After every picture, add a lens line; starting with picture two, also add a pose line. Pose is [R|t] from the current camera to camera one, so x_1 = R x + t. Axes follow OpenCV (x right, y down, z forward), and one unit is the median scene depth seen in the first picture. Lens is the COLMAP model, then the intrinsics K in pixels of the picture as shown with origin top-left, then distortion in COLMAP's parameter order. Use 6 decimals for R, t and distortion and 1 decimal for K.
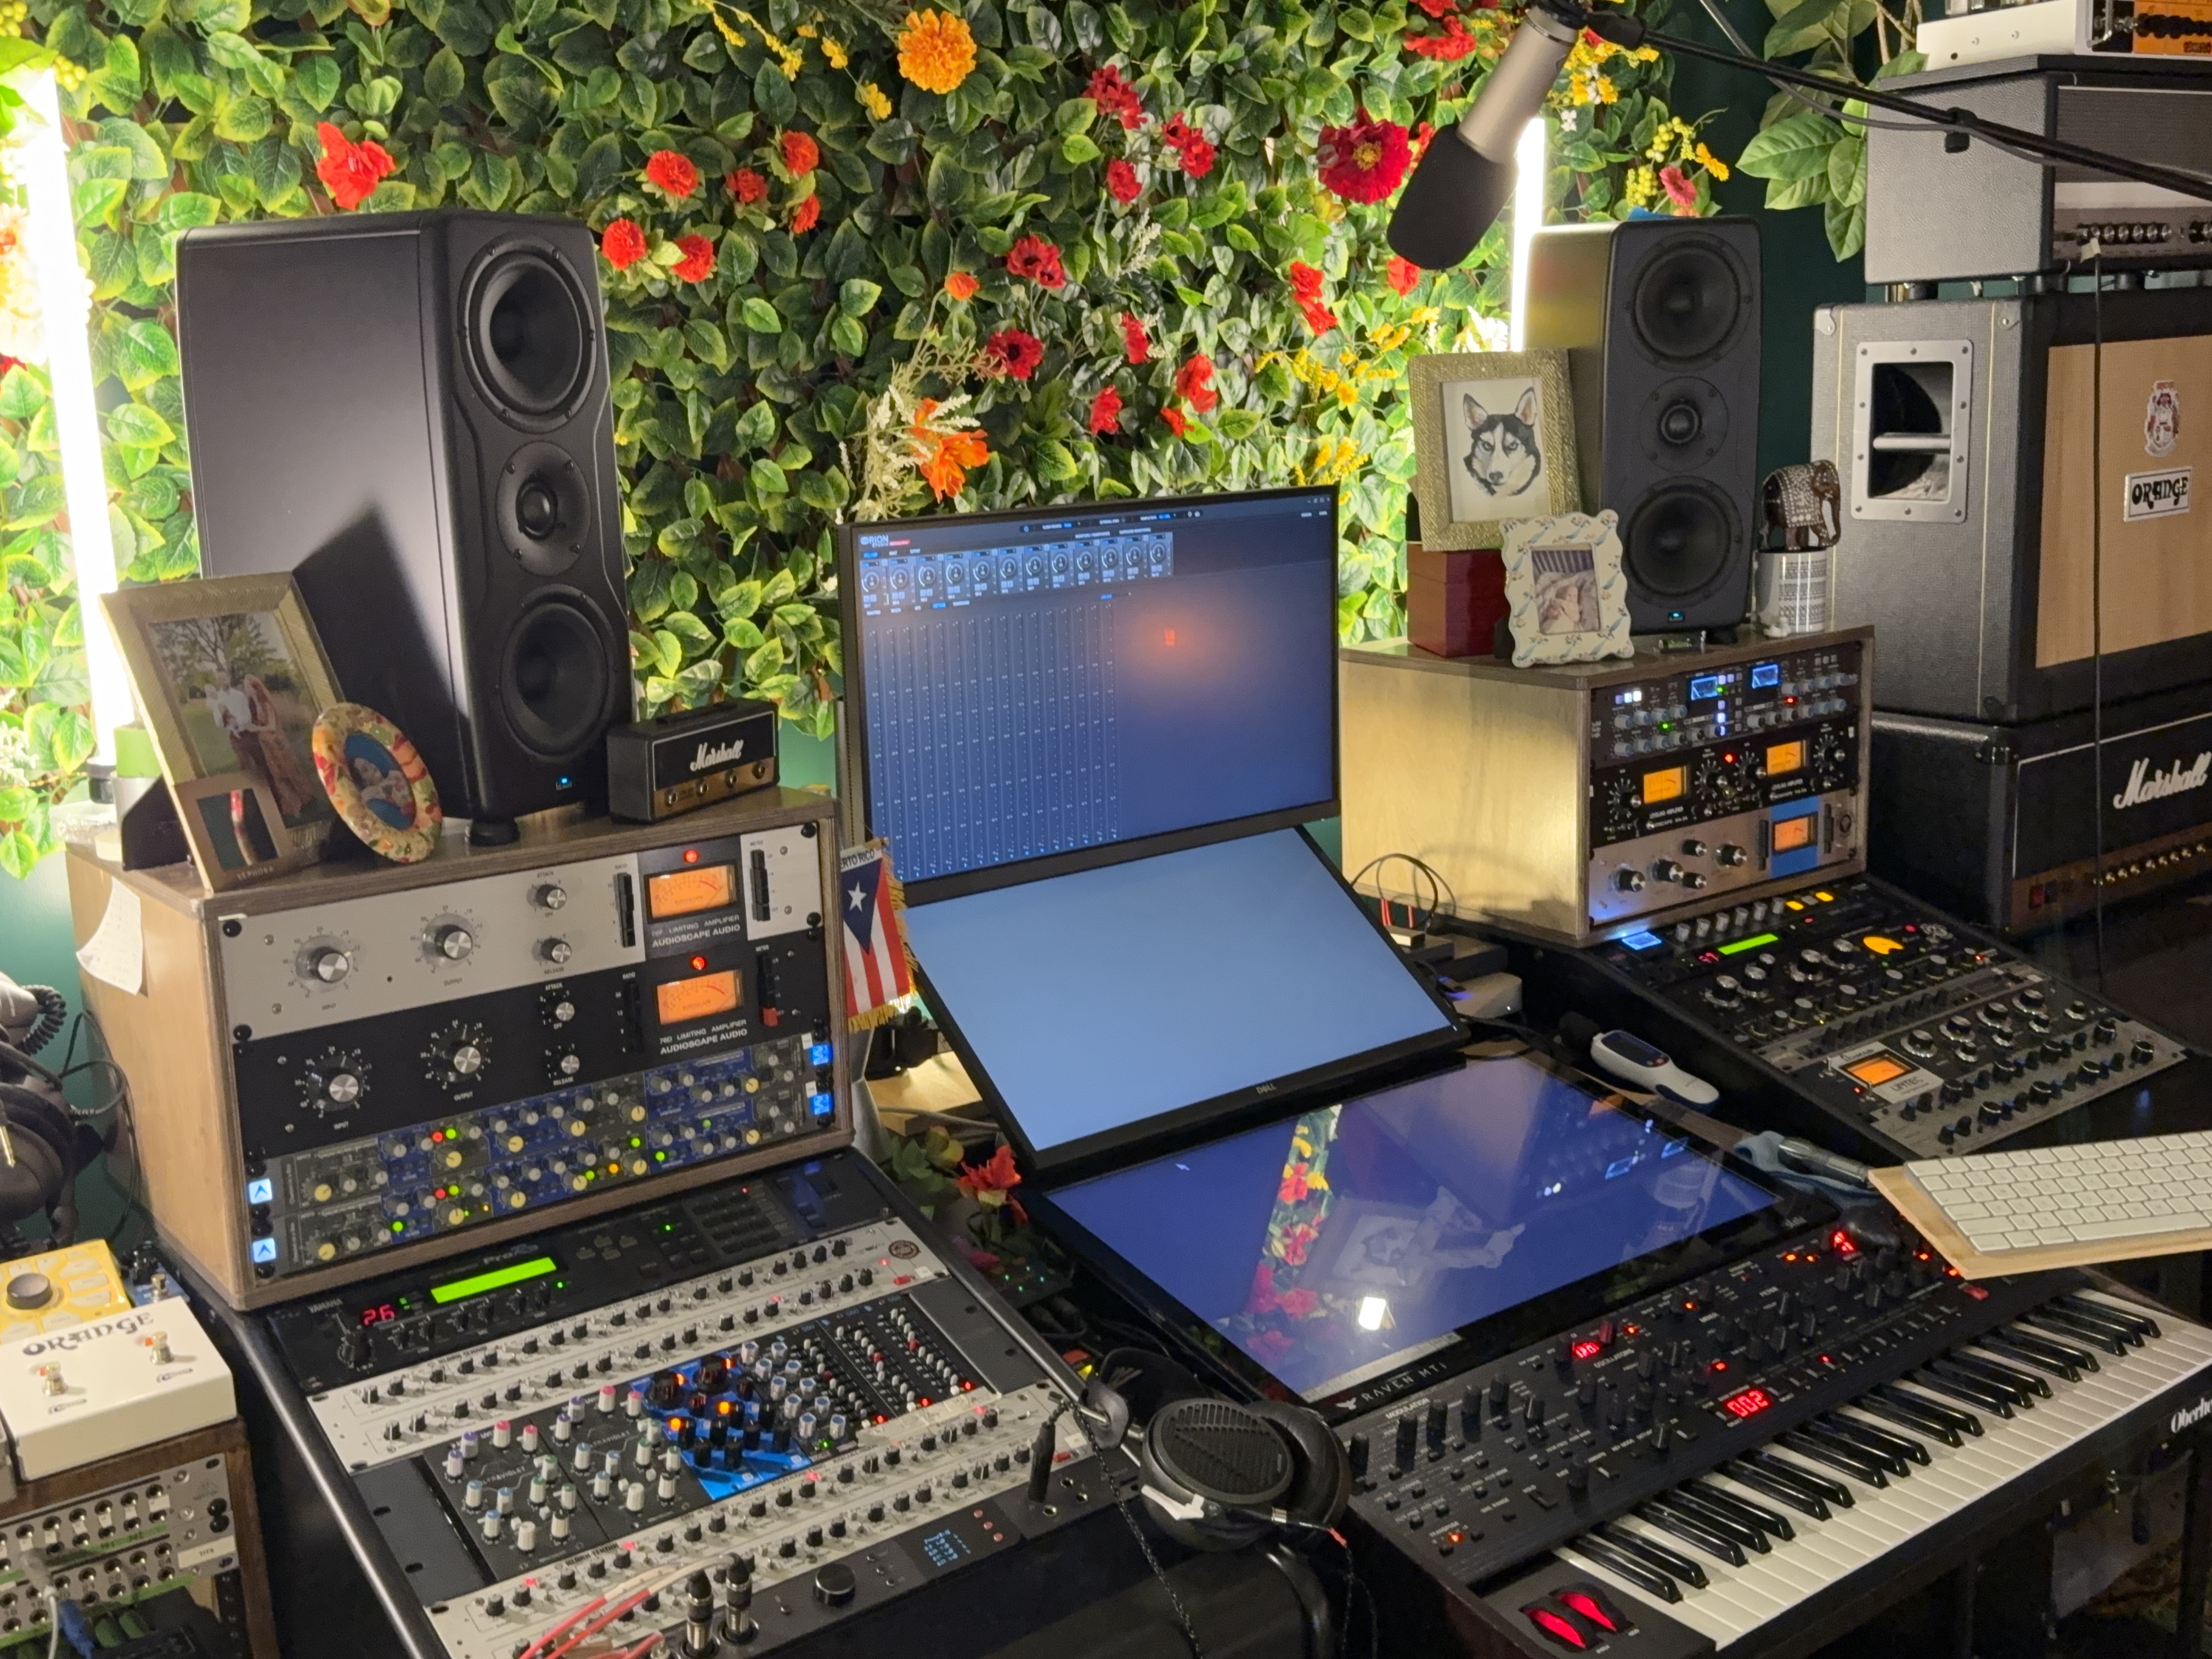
lens RADIAL K [[2174.5, 0, 1092.1], [0, 2174.5, 821.5], [0, 0, 1]] dist [0.213879, -0.489474]
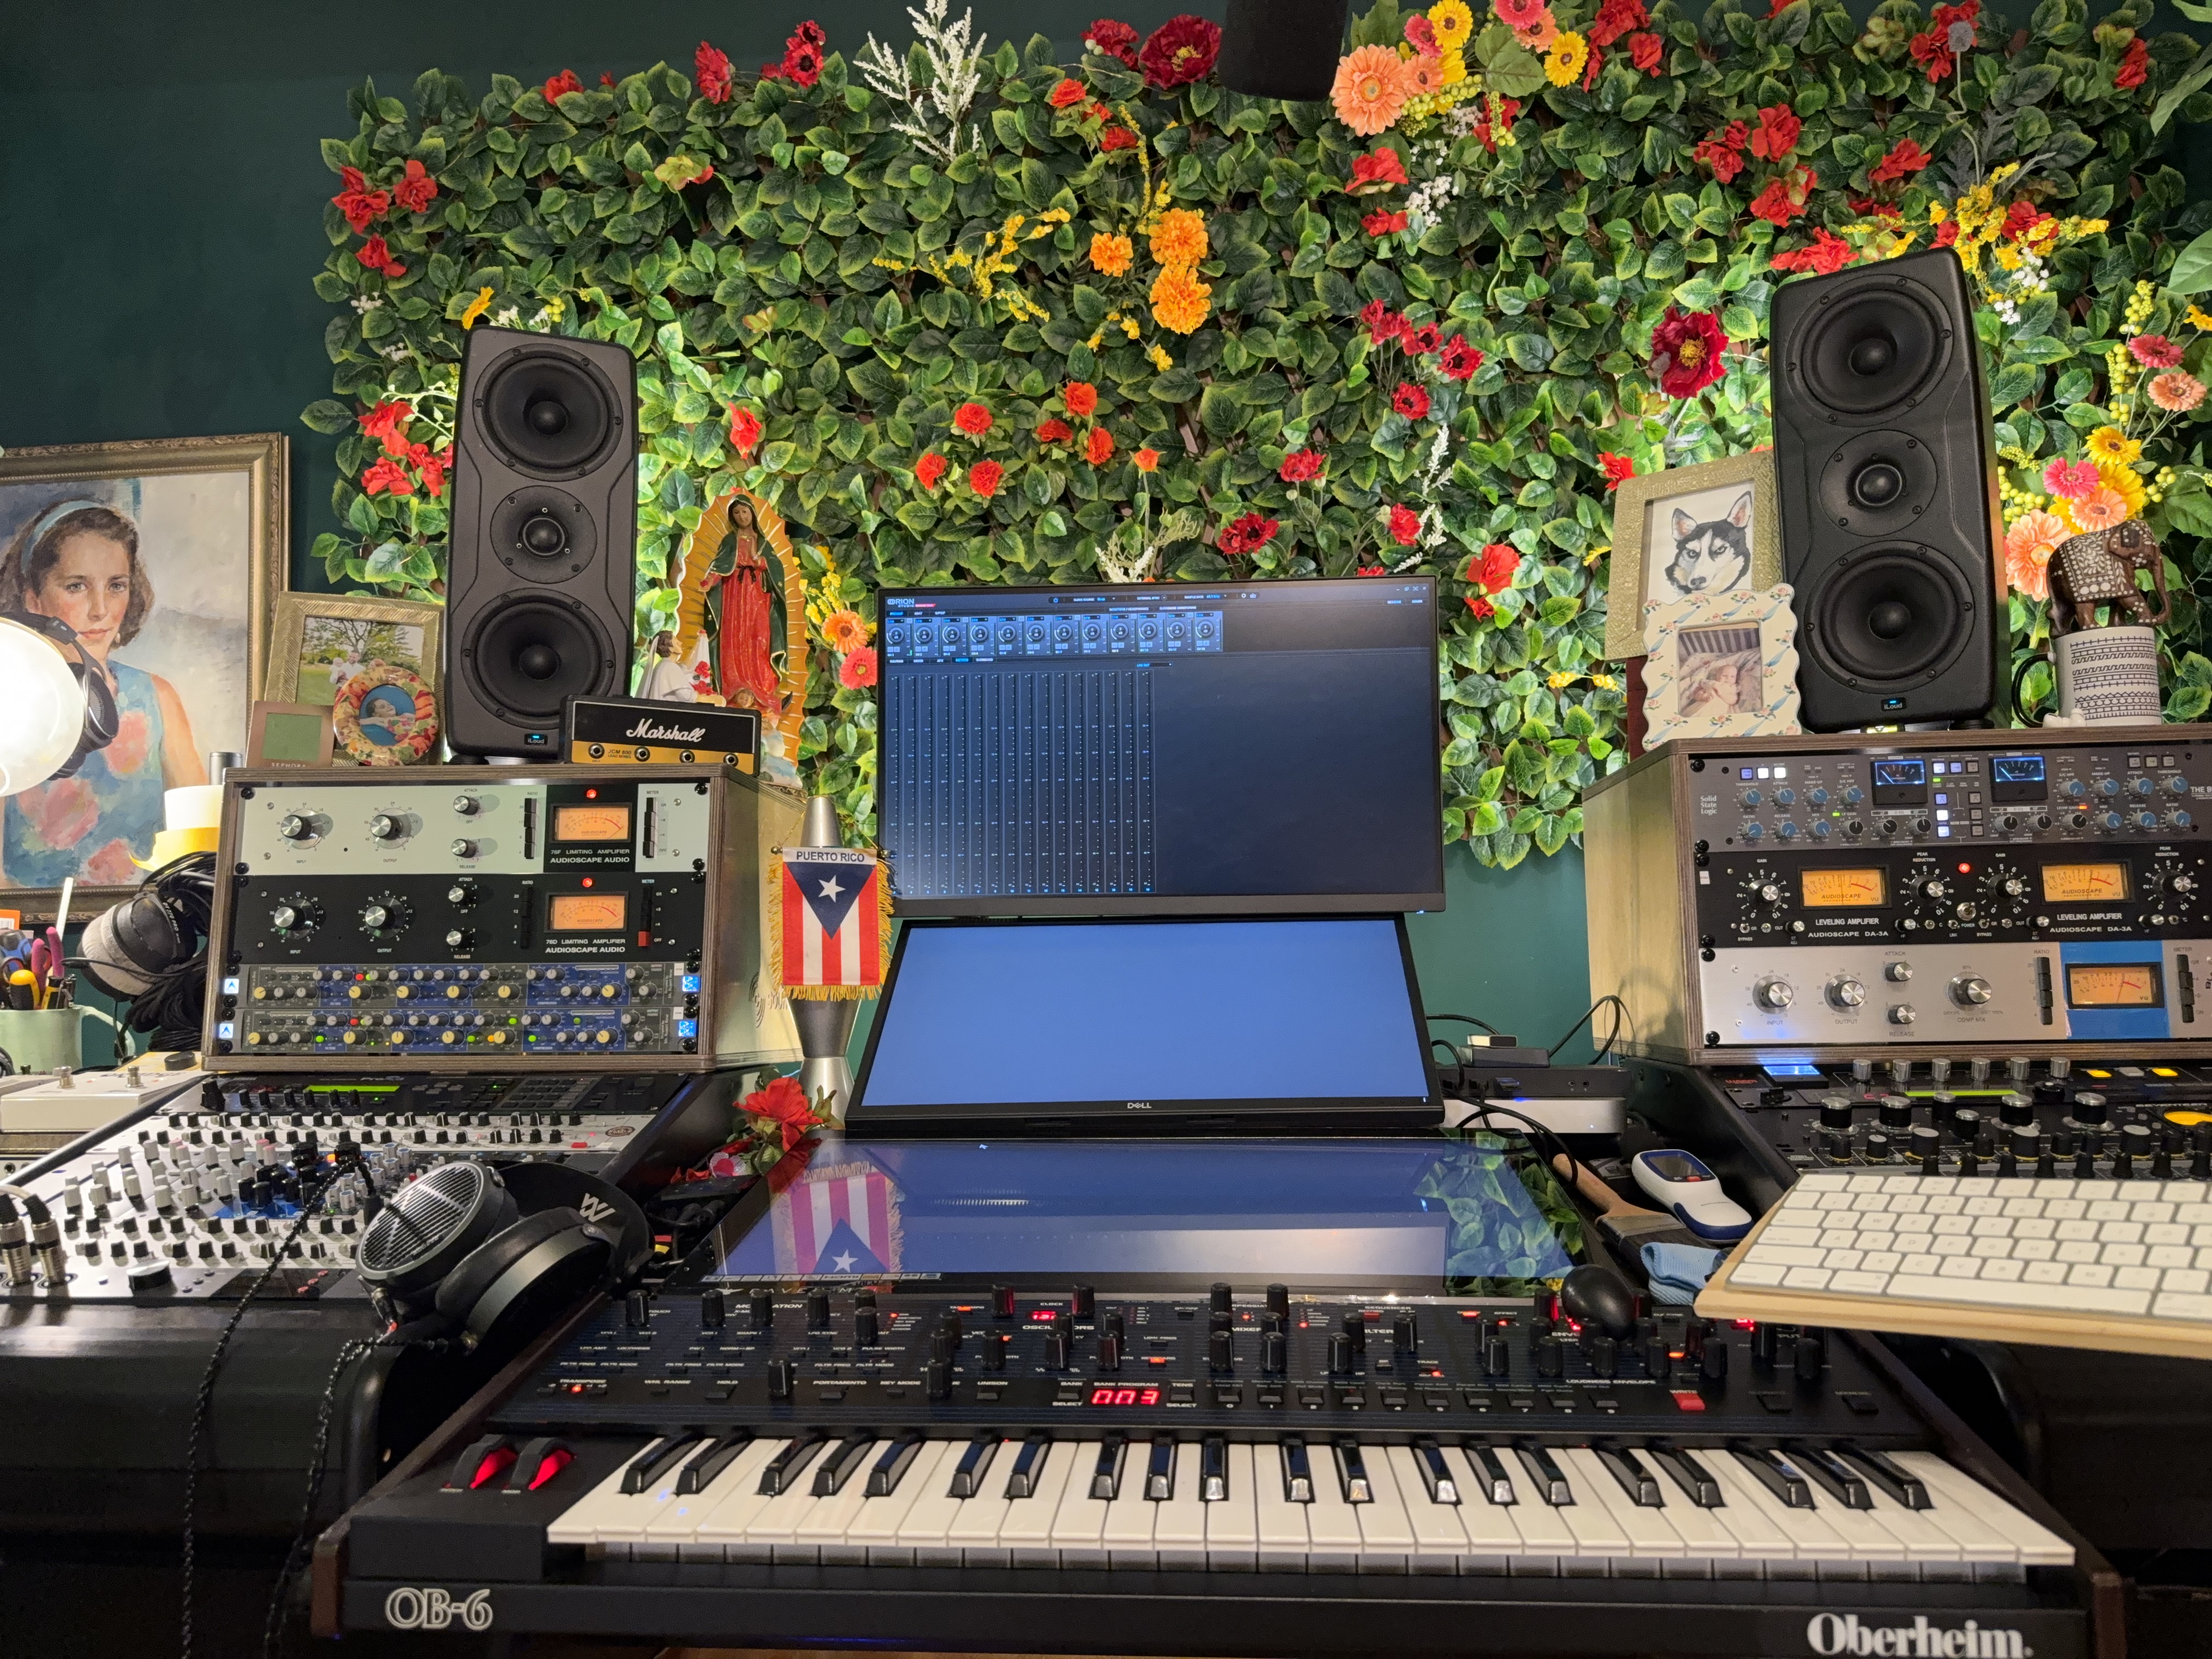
lens RADIAL K [[1550.1, 0, 1108.0], [0, 1550.1, 841.8], [0, 0, 1]] dist [0.132080, -0.231690]
pose [[0.752385, -0.035517, -0.657765, 0.451707], [-0.152282, 0.962118, -0.226140, 0.144649], [0.640879, 0.270310, 0.718475, 0.409609]]
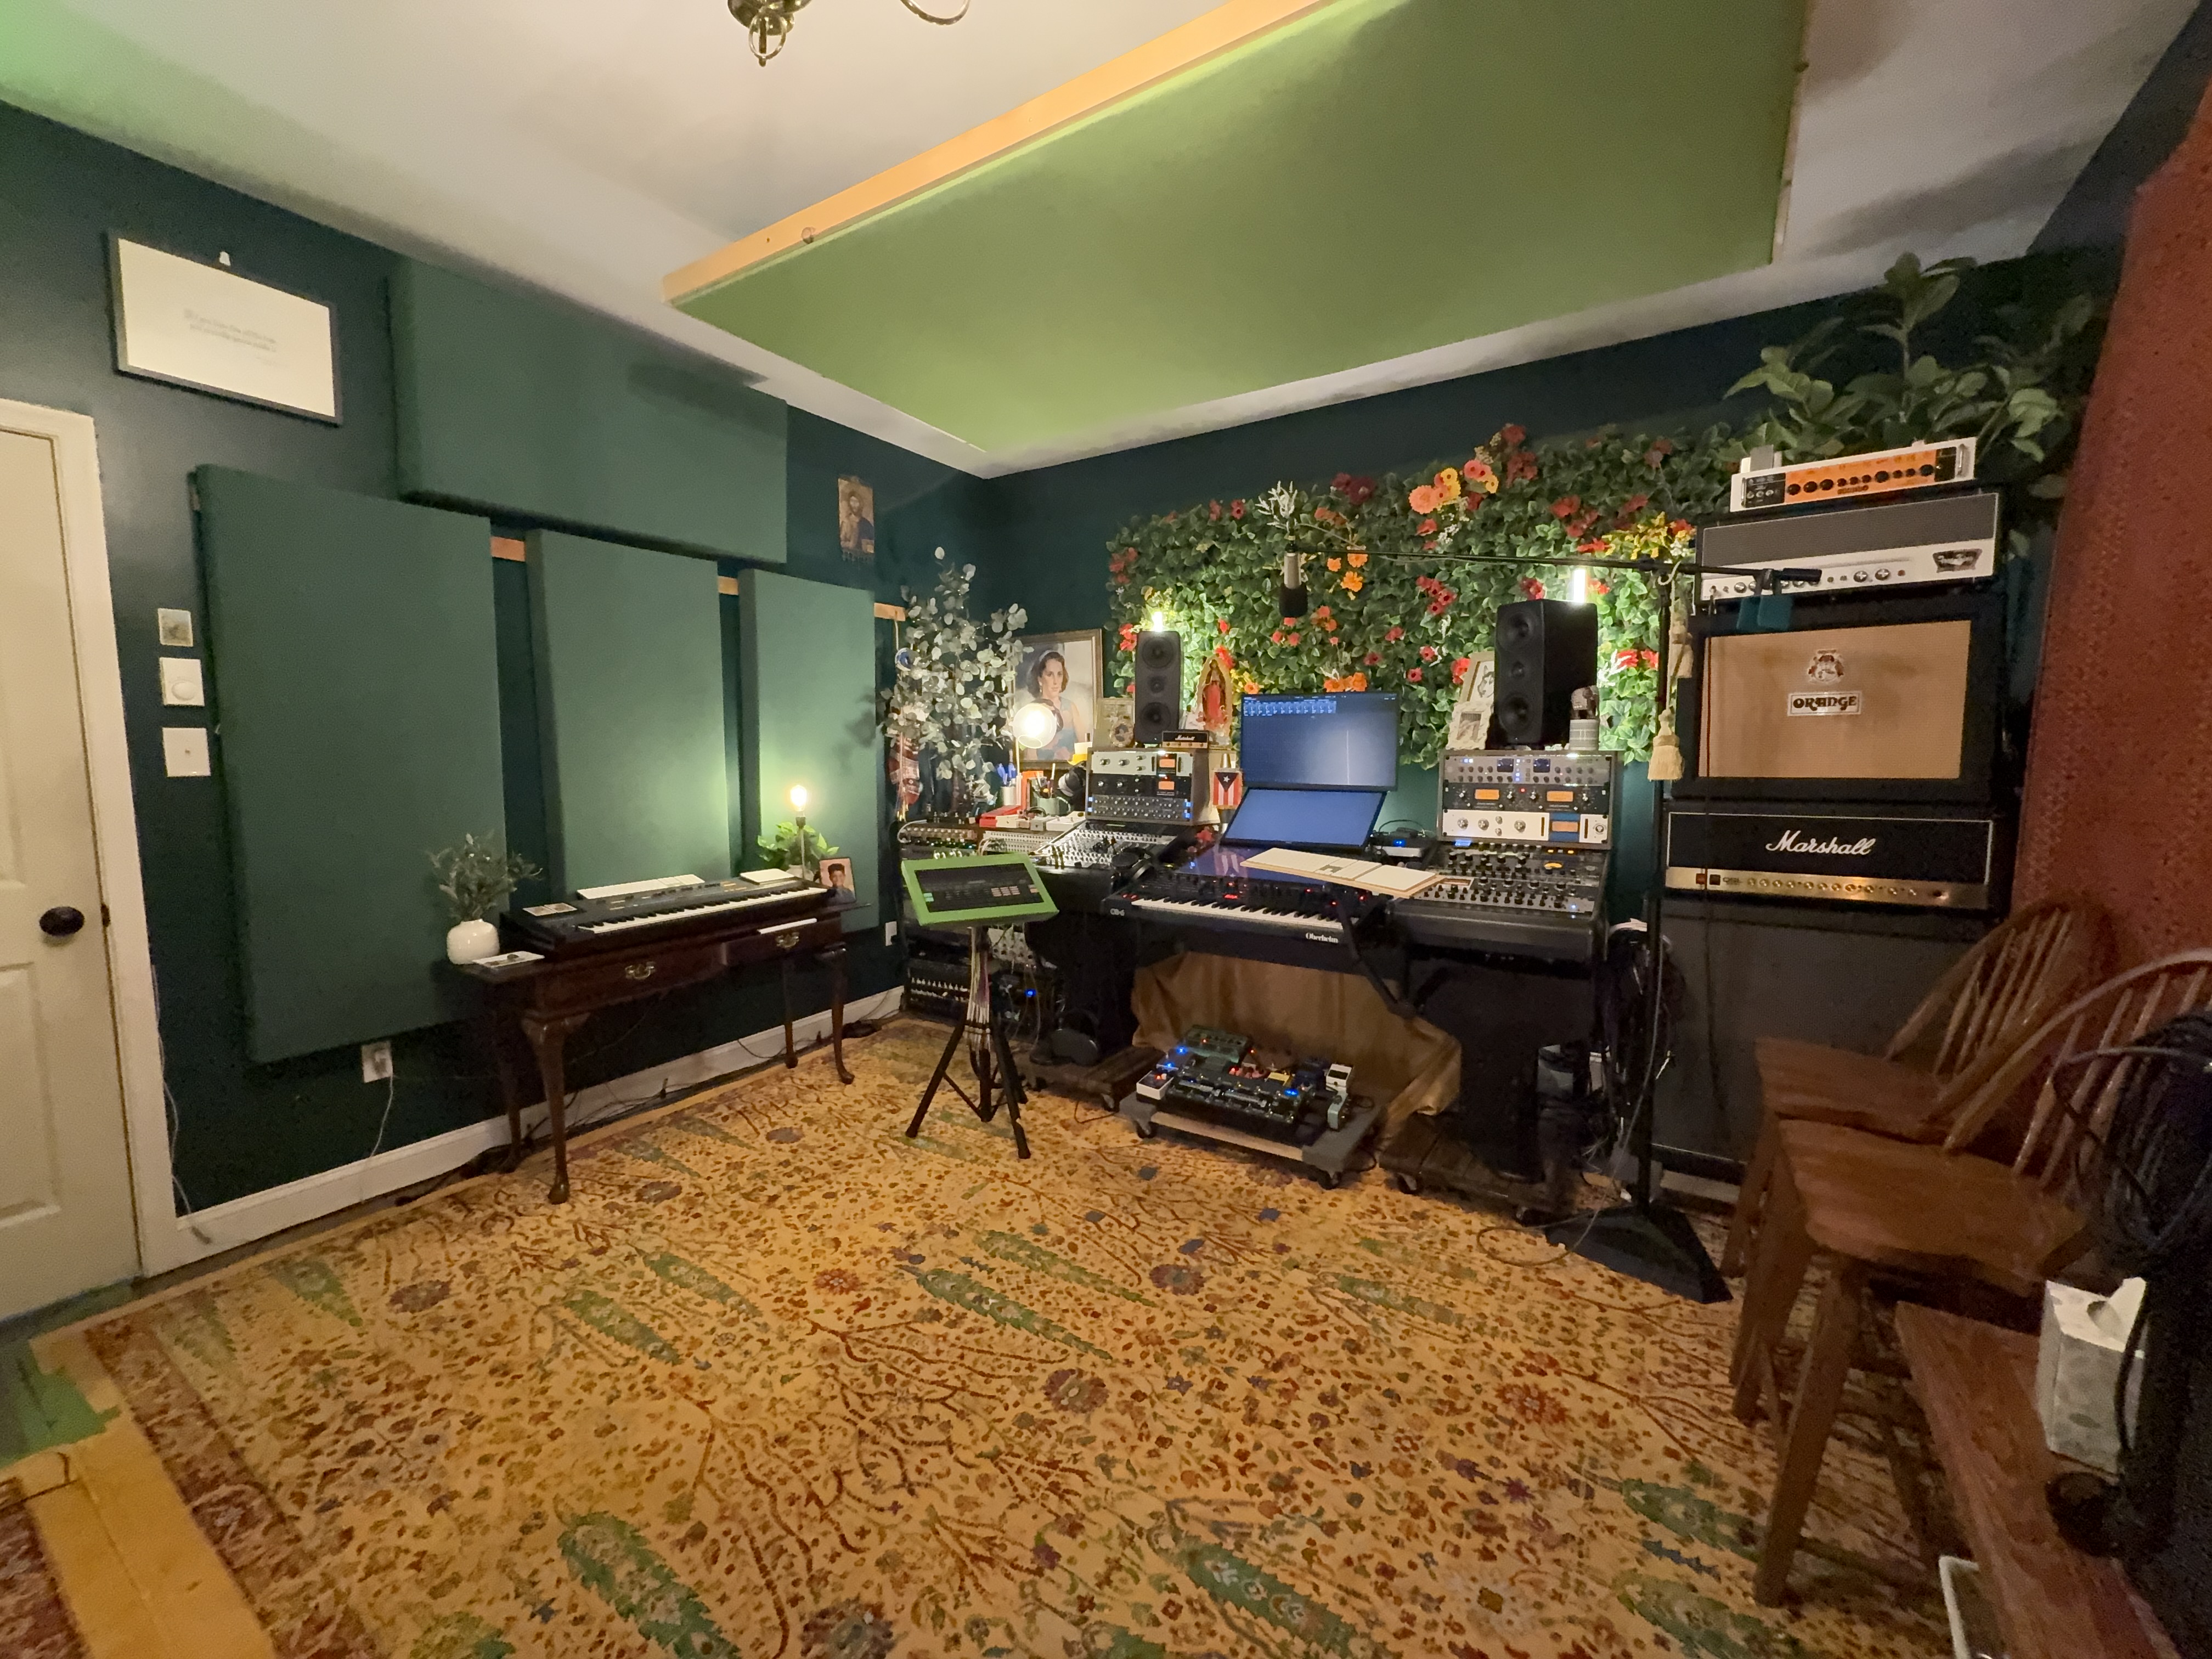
lens RADIAL K [[881.2, 0, 1107.1], [0, 881.2, 829.4], [0, 0, 1]] dist [0.000516, -0.000235]
pose [[0.349754, 0.124585, -0.928521, 1.196253], [-0.211687, 0.975995, 0.051217, 0.076592], [0.912612, 0.178642, 0.367731, 0.130790]]
